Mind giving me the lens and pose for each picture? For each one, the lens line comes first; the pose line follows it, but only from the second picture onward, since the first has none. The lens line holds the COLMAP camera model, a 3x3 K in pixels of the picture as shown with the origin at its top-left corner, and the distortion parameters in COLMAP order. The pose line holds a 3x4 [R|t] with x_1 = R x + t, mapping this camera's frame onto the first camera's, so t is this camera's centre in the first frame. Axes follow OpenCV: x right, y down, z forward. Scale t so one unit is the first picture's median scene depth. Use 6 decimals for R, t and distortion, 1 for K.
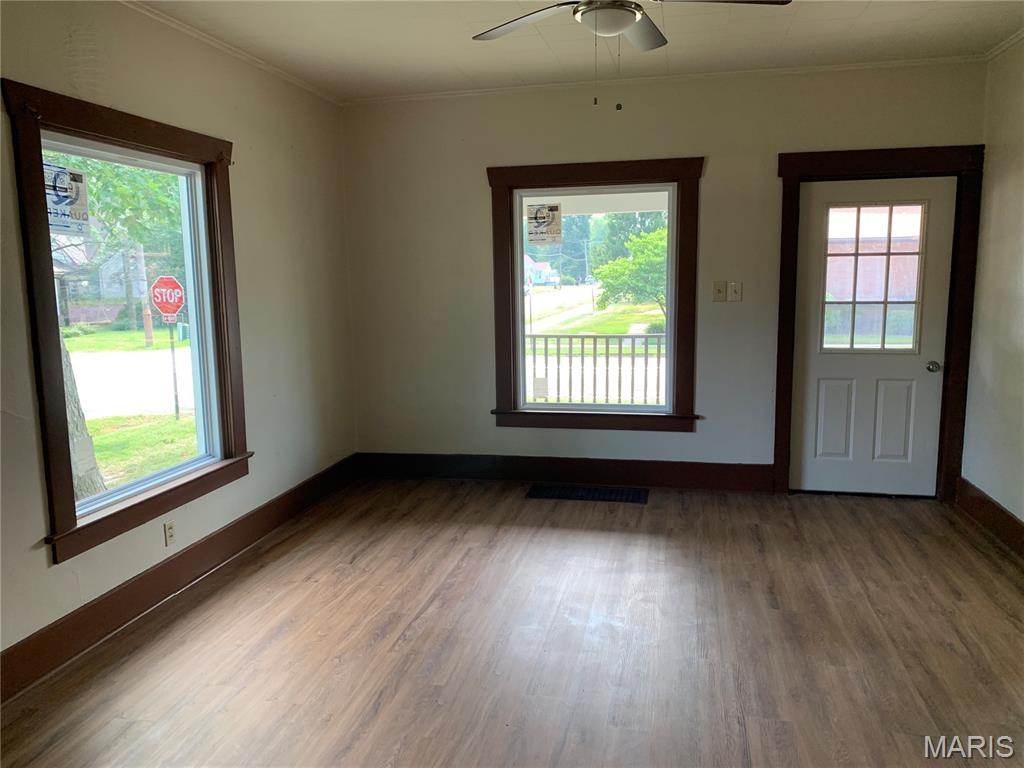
lens RADIAL K [[800.2, 0, 514.7], [0, 800.2, 382.3], [0, 0, 1]] dist [0.074621, -0.086175]
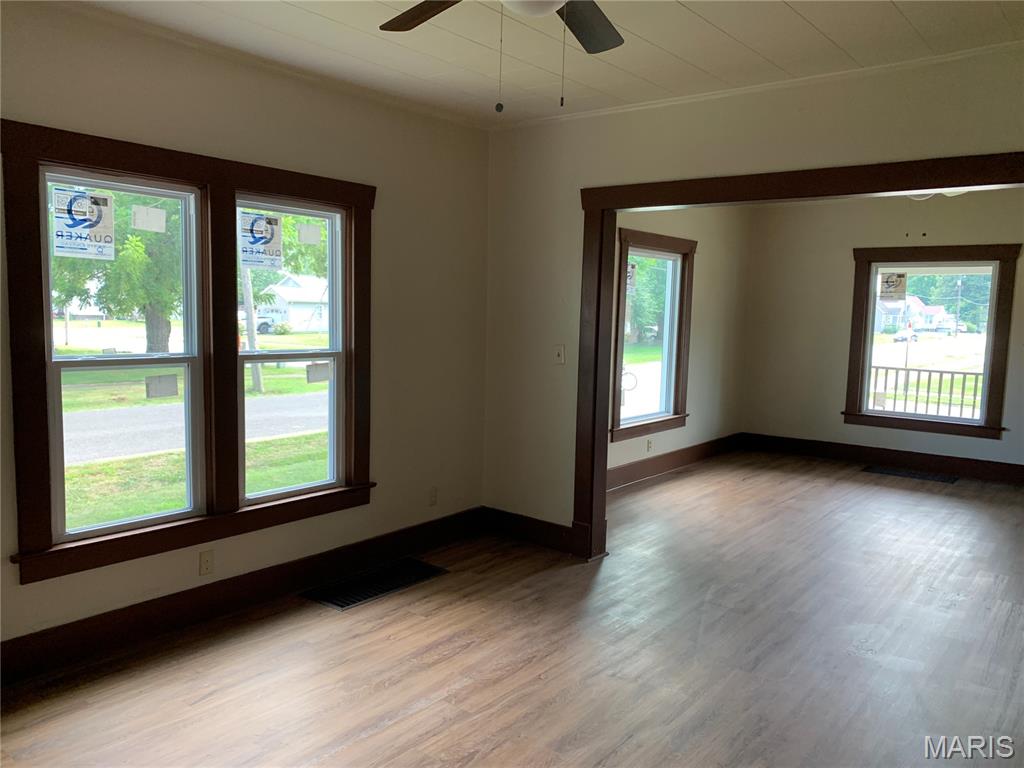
lens RADIAL K [[800.2, 0, 506.4], [0, 800.2, 382.4], [0, 0, 1]] dist [0.074621, -0.086175]
pose [[0.899581, 0.081736, -0.429038, 0.055127], [-0.100348, 0.994733, -0.020896, 0.082152], [0.425071, 0.061851, 0.903045, -0.655682]]
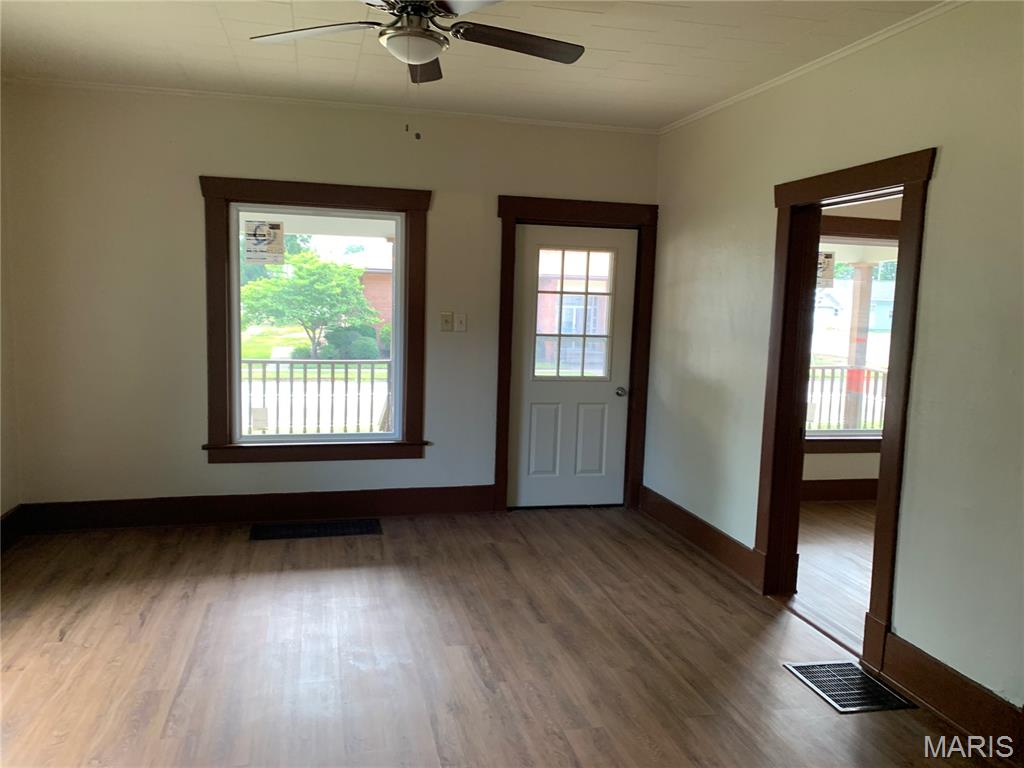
lens RADIAL K [[800.2, 0, 514.0], [0, 800.2, 378.8], [0, 0, 1]] dist [0.074621, -0.086175]
pose [[0.898767, -0.003041, 0.438416, -0.123073], [0.018173, 0.999375, -0.030322, -0.005772], [-0.438050, 0.035220, 0.898260, 0.039923]]
